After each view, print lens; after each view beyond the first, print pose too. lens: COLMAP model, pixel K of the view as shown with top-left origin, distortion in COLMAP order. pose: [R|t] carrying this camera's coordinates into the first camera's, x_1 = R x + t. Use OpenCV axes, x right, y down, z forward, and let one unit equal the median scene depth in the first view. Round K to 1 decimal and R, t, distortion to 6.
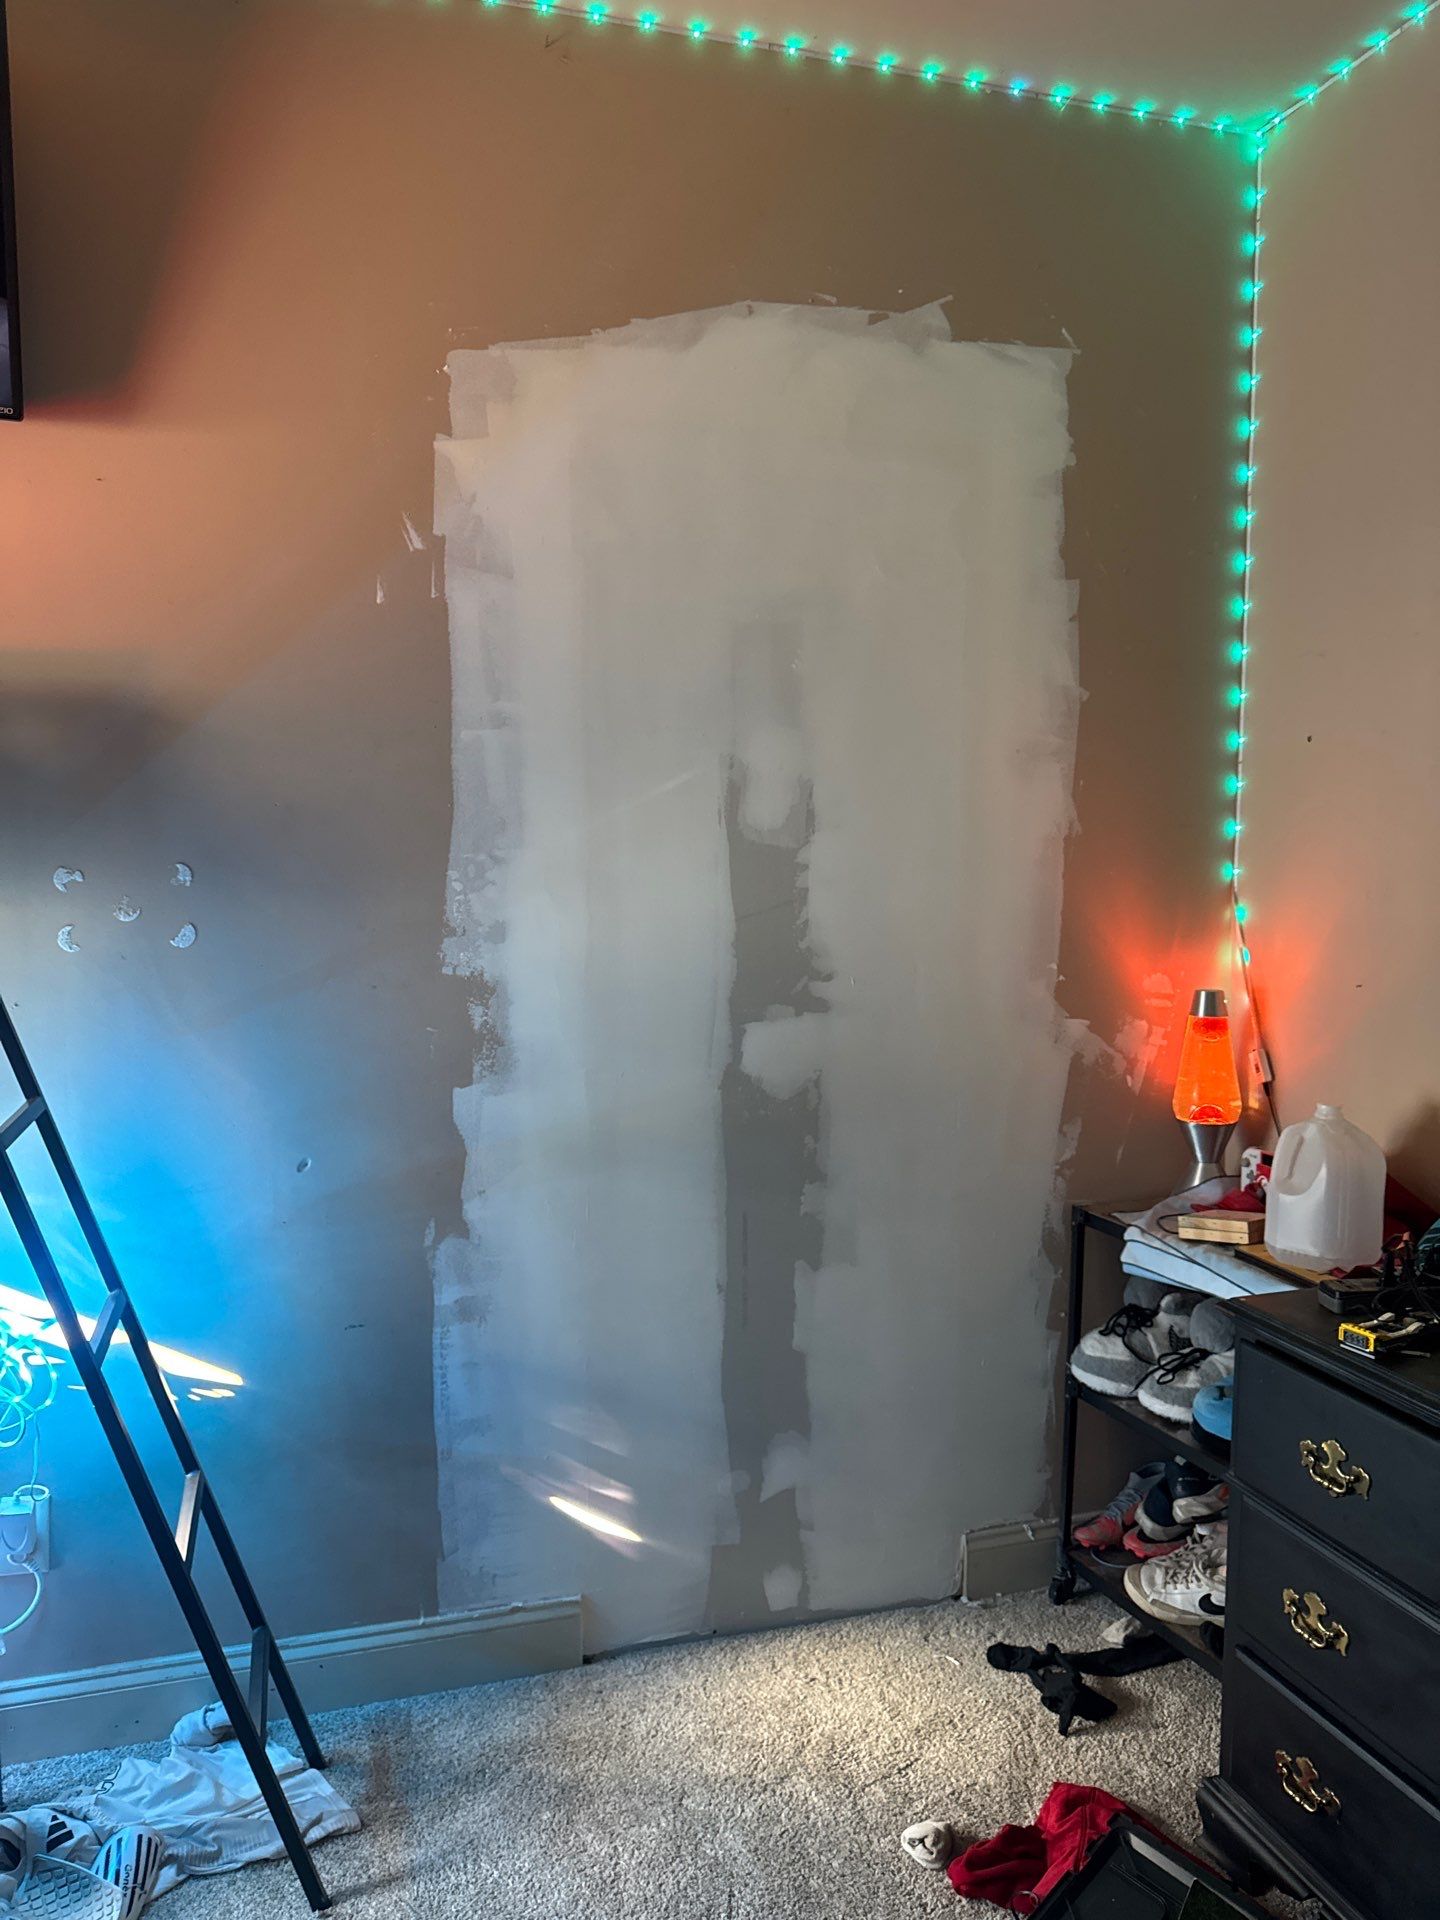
lens RADIAL K [[1356.7, 0, 708.8], [0, 1356.7, 986.1], [0, 0, 1]] dist [0.043195, -0.059442]
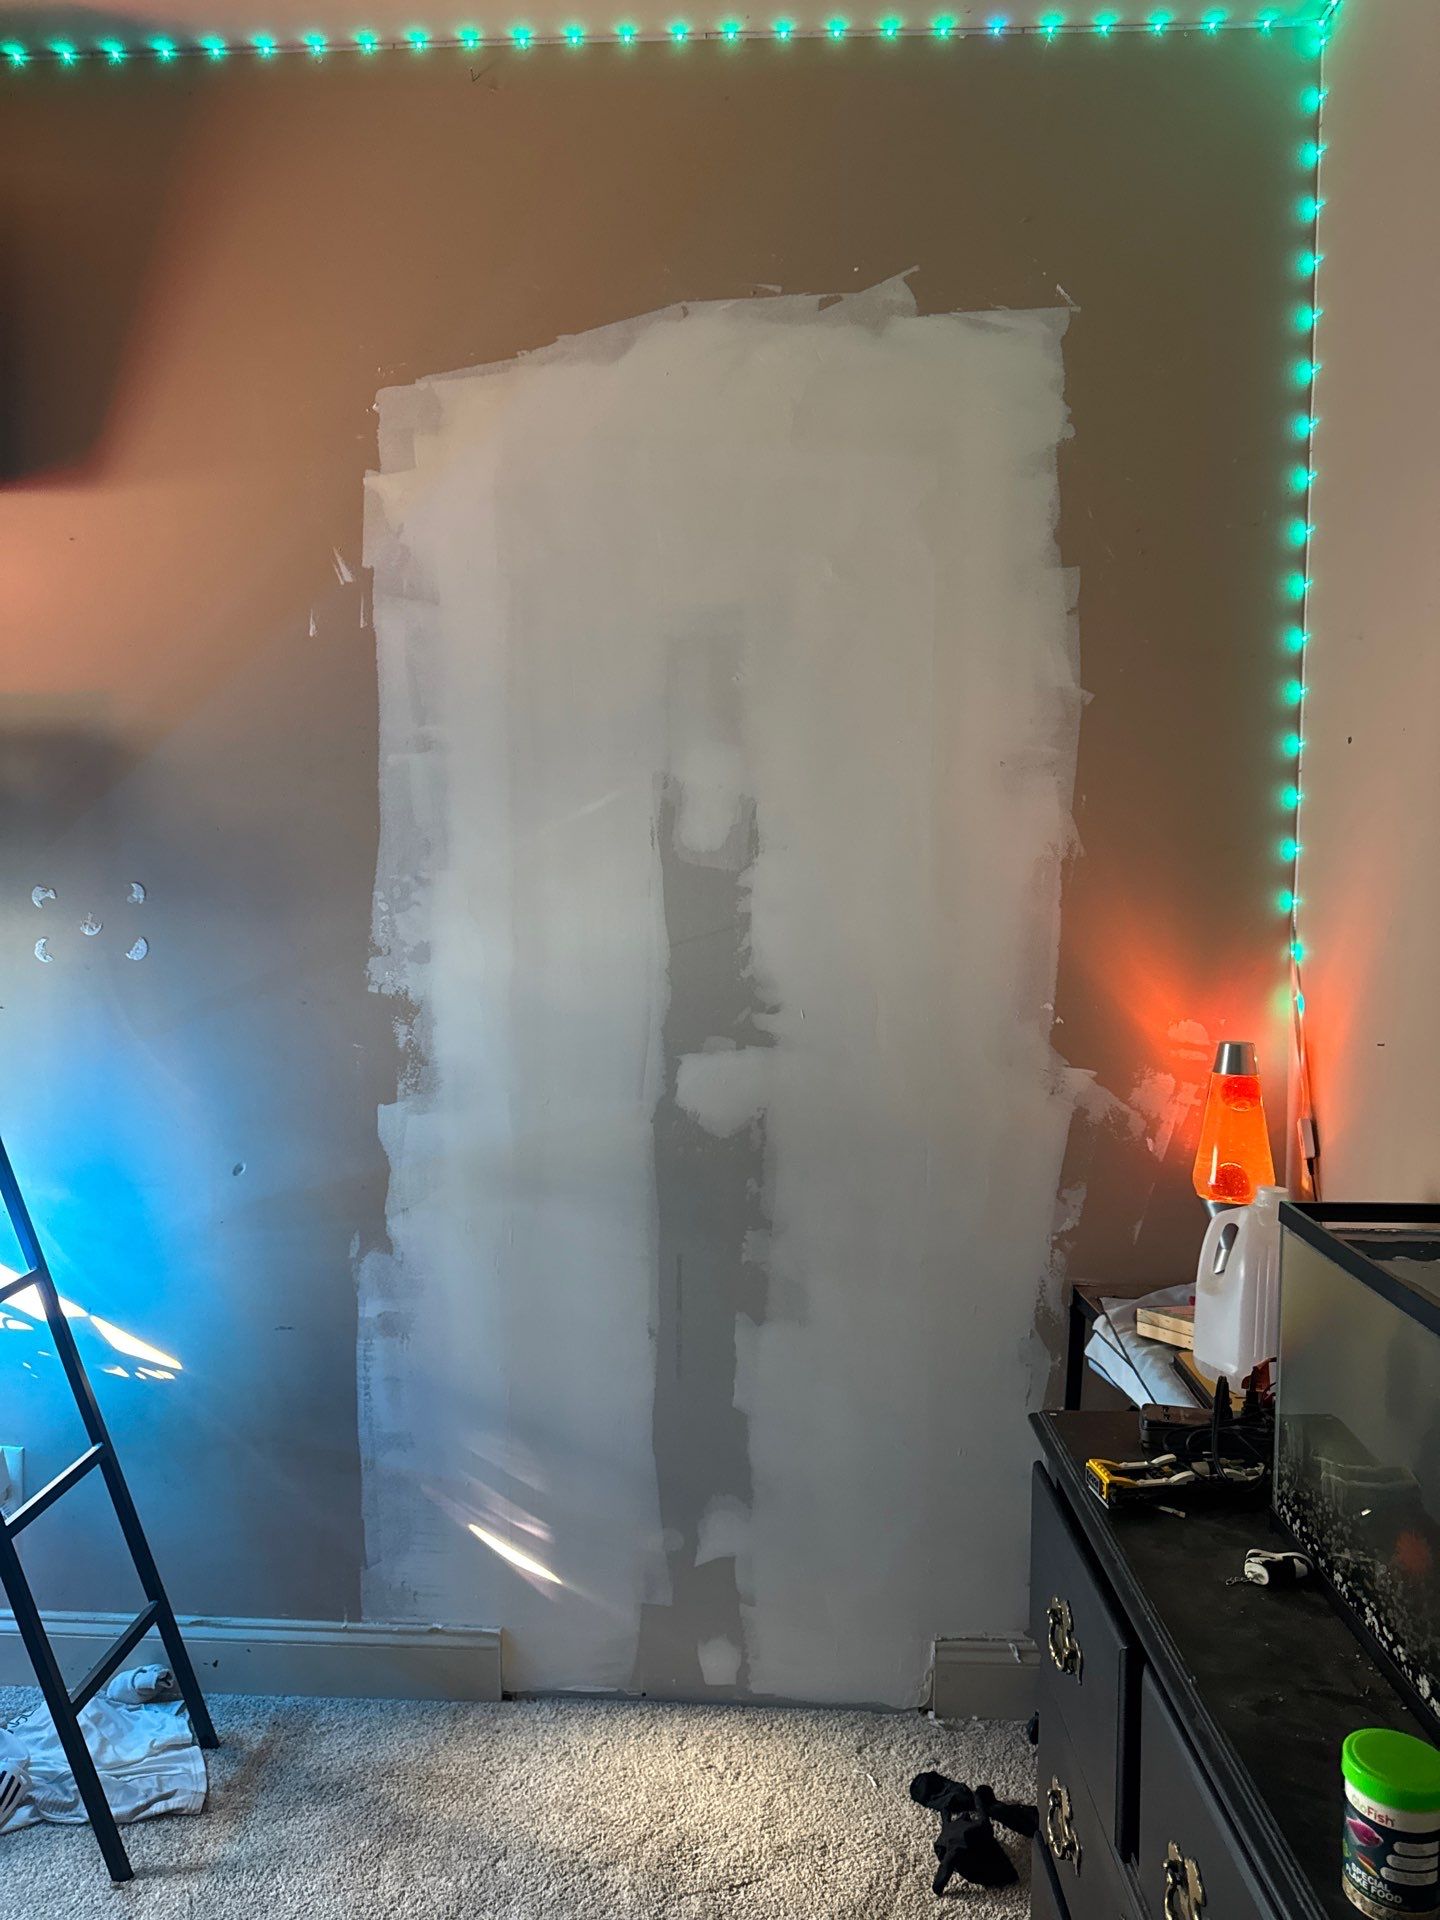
lens RADIAL K [[1356.7, 0, 708.3], [0, 1356.7, 977.2], [0, 0, 1]] dist [0.043195, -0.059442]
pose [[0.943533, 0.029496, -0.329963, 0.376094], [-0.037066, 0.999174, -0.016671, -0.012418], [0.329199, 0.027960, 0.943847, 0.113485]]
